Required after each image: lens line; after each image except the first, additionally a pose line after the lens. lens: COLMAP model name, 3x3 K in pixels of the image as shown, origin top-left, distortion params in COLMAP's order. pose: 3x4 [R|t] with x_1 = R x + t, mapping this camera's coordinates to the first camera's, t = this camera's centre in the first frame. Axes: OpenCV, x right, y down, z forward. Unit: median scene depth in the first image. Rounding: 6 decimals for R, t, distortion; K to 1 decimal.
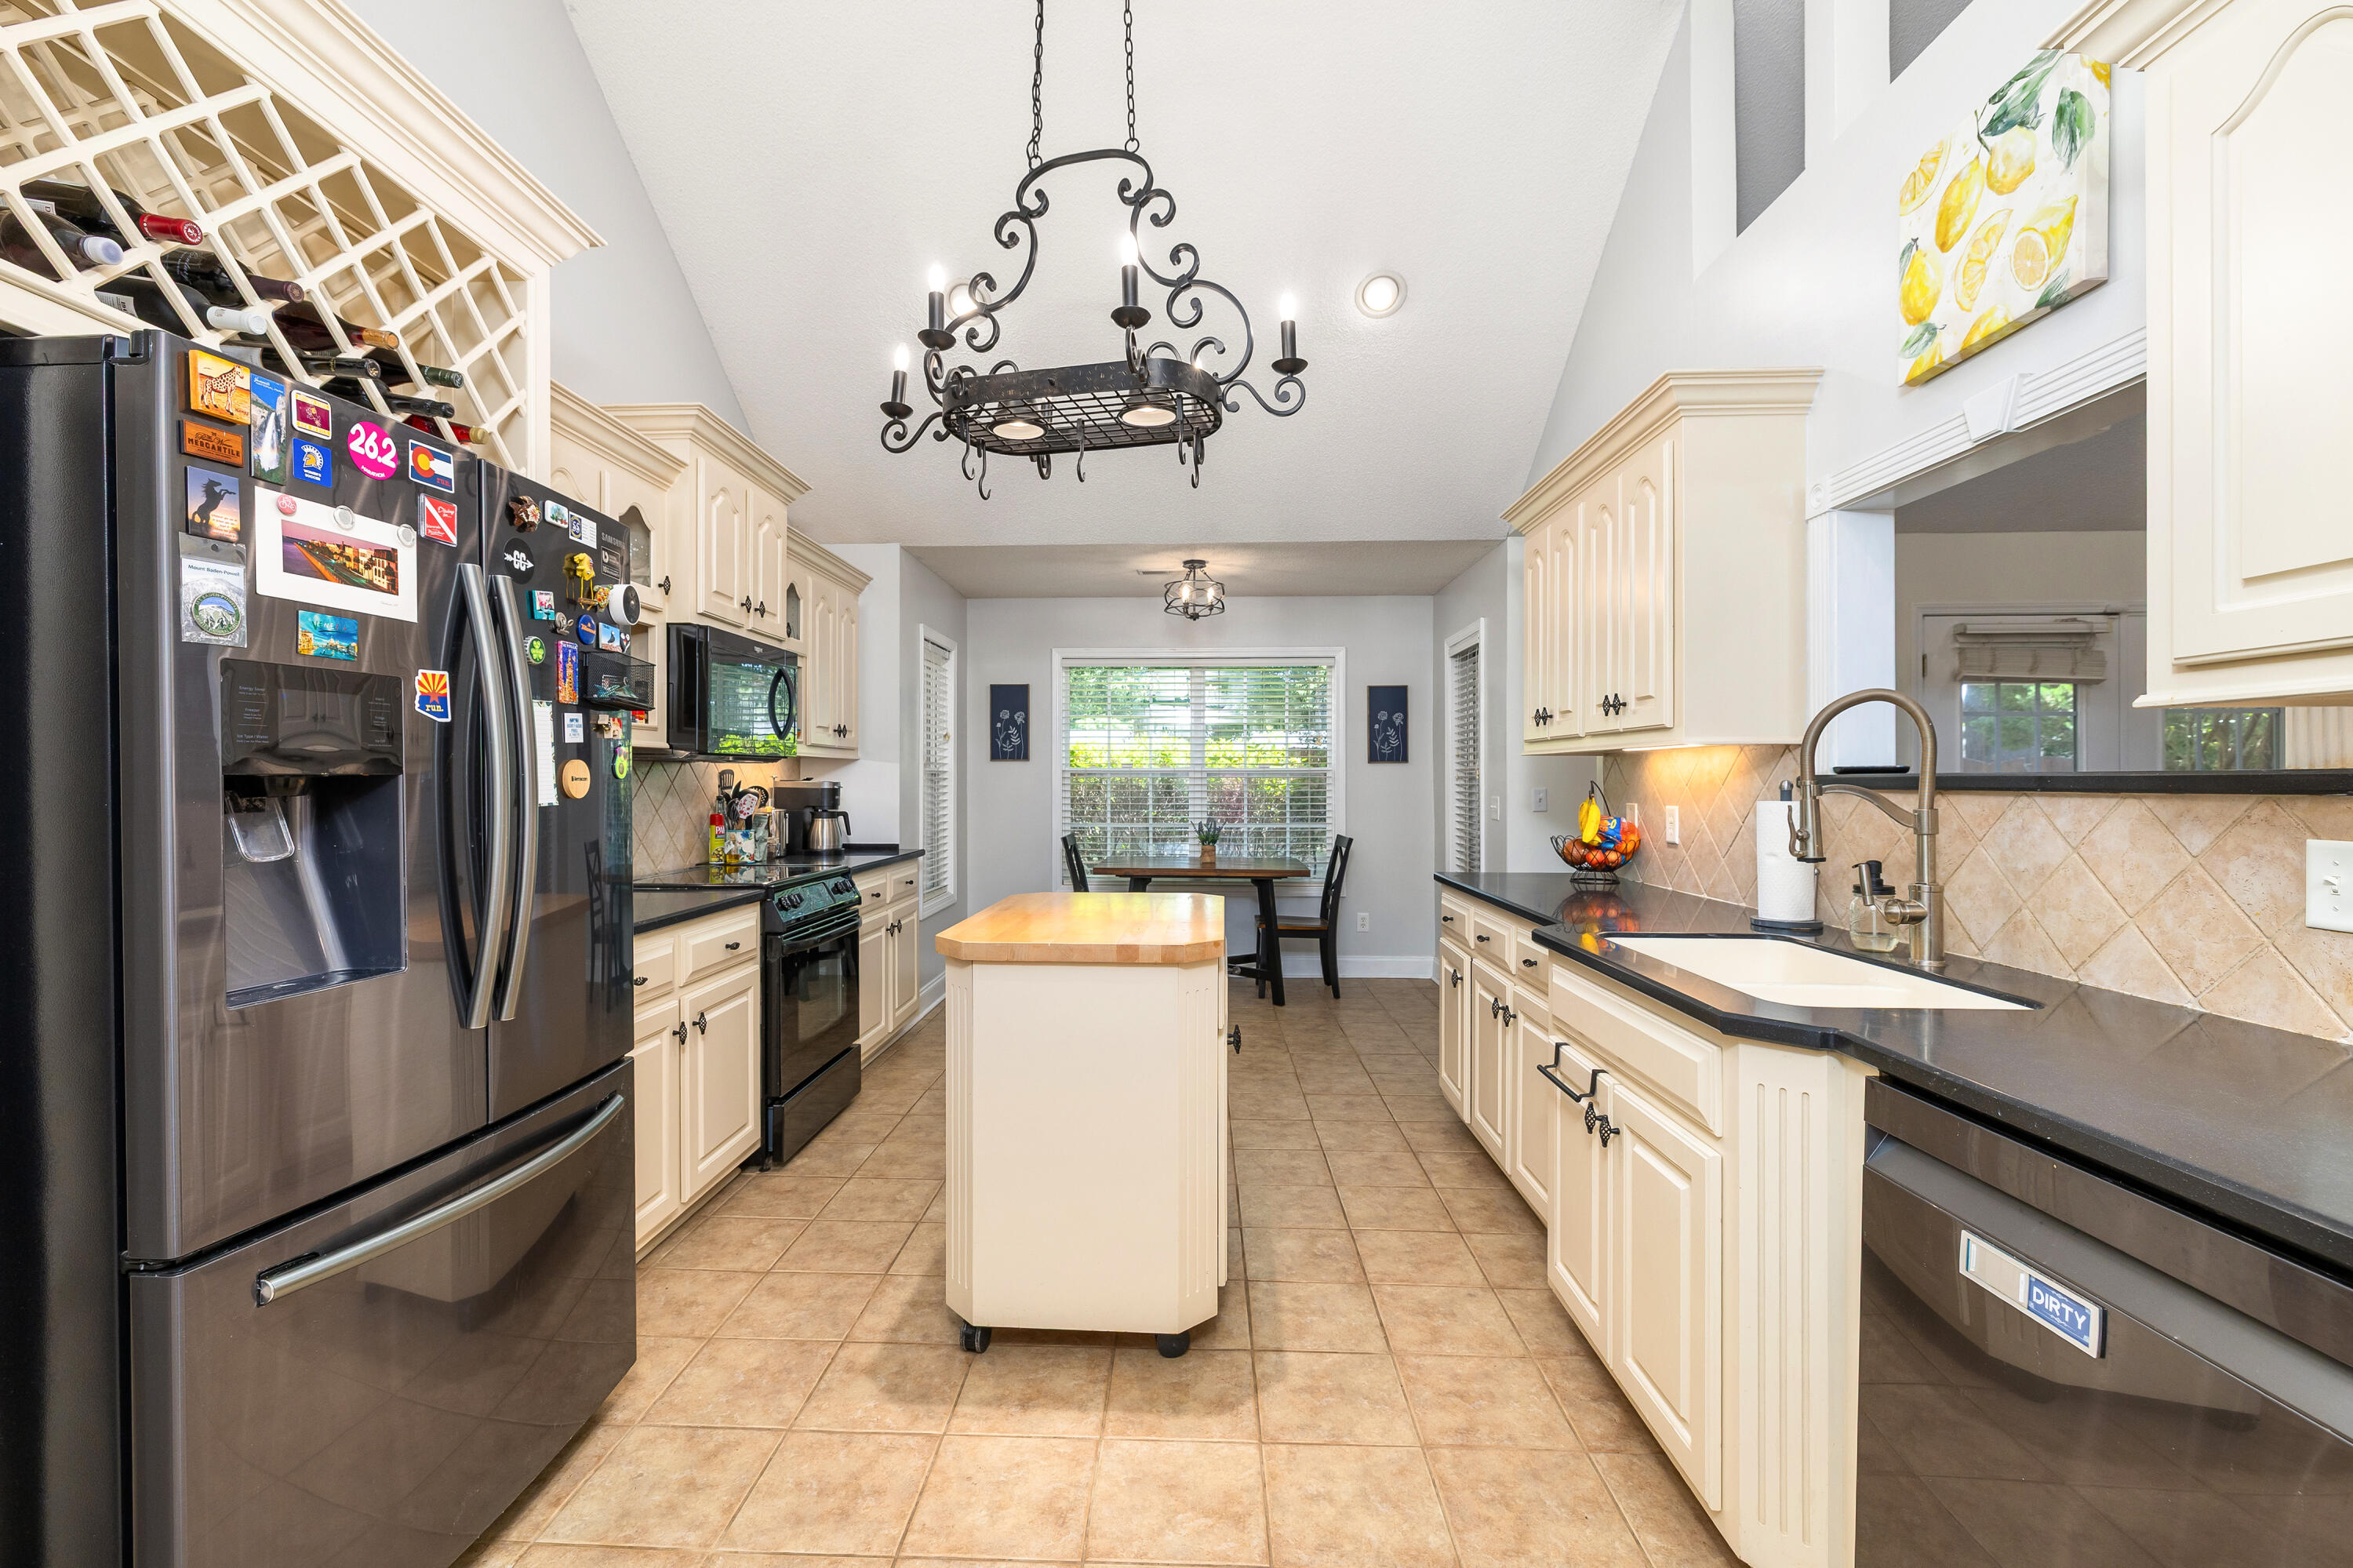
lens RADIAL K [[1002.6, 0, 1174.3], [0, 1002.6, 780.4], [0, 0, 1]] dist [-0.001356, -0.000261]
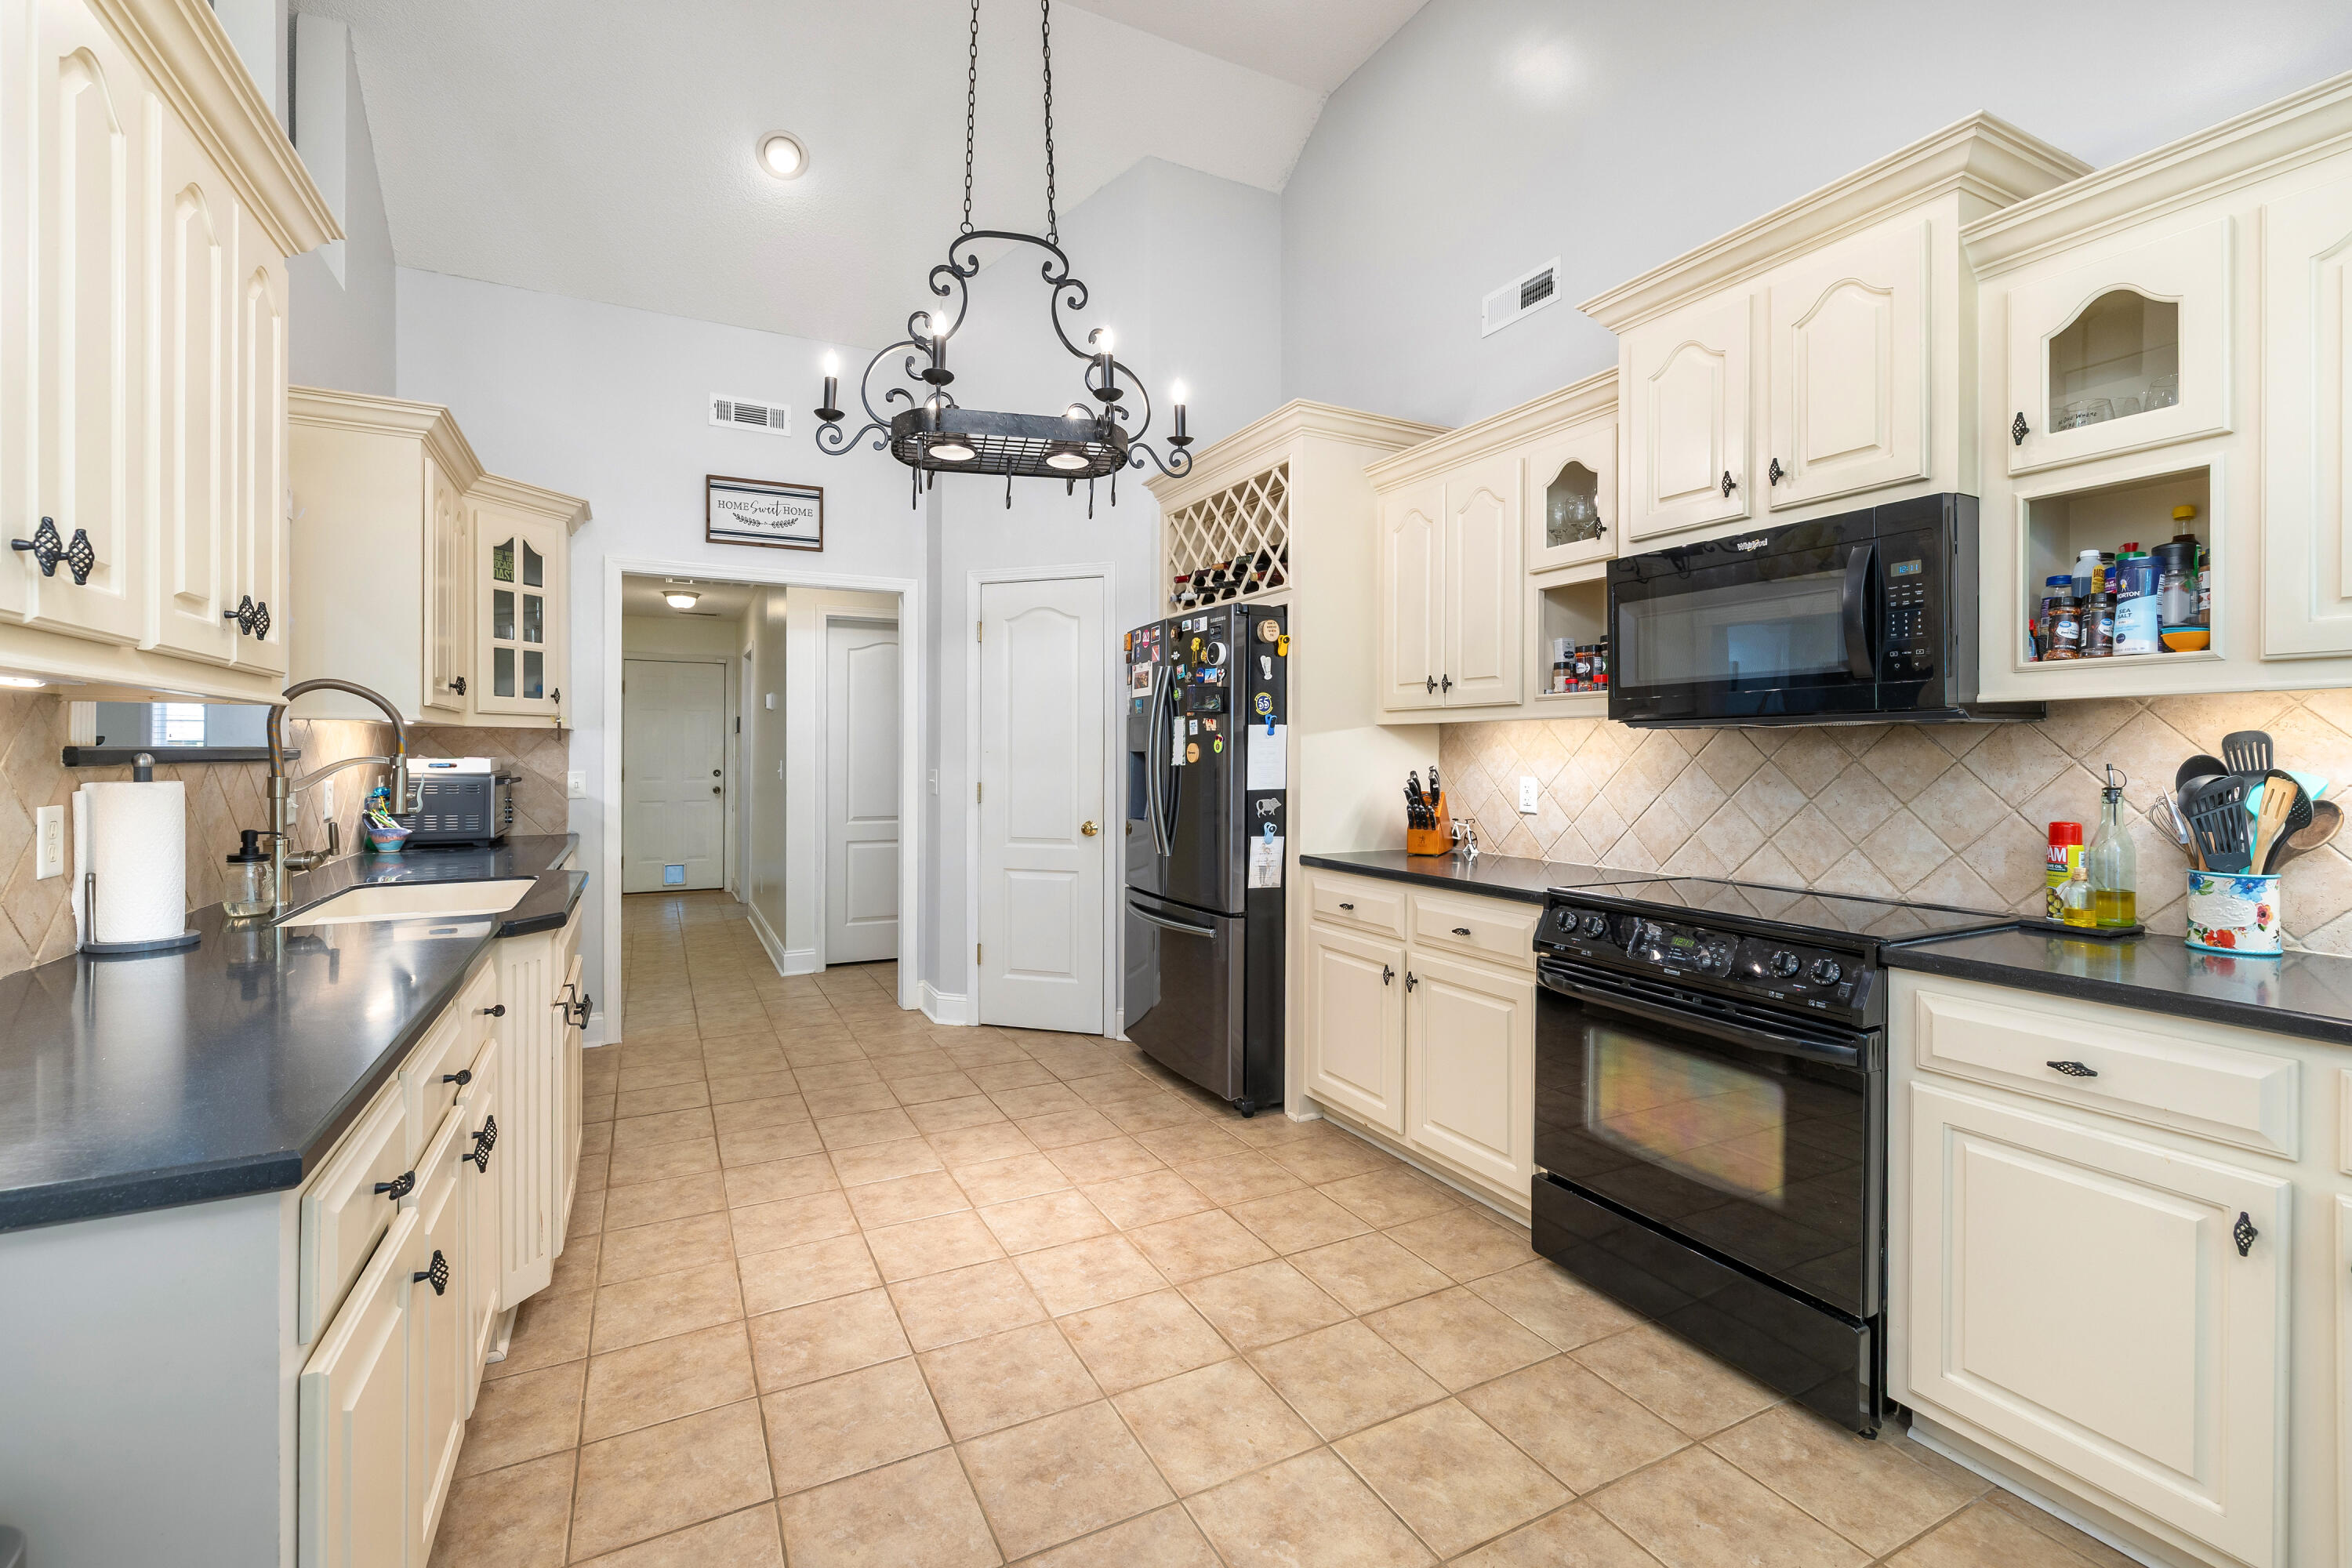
lens RADIAL K [[1002.2, 0, 1150.7], [0, 1002.2, 756.2], [0, 0, 1]] dist [-0.001356, -0.000261]
pose [[-0.884716, 0.001235, -0.466128, 0.341954], [-0.000606, 0.999993, 0.003801, -0.001779], [0.466129, 0.003645, -0.884709, 2.308012]]
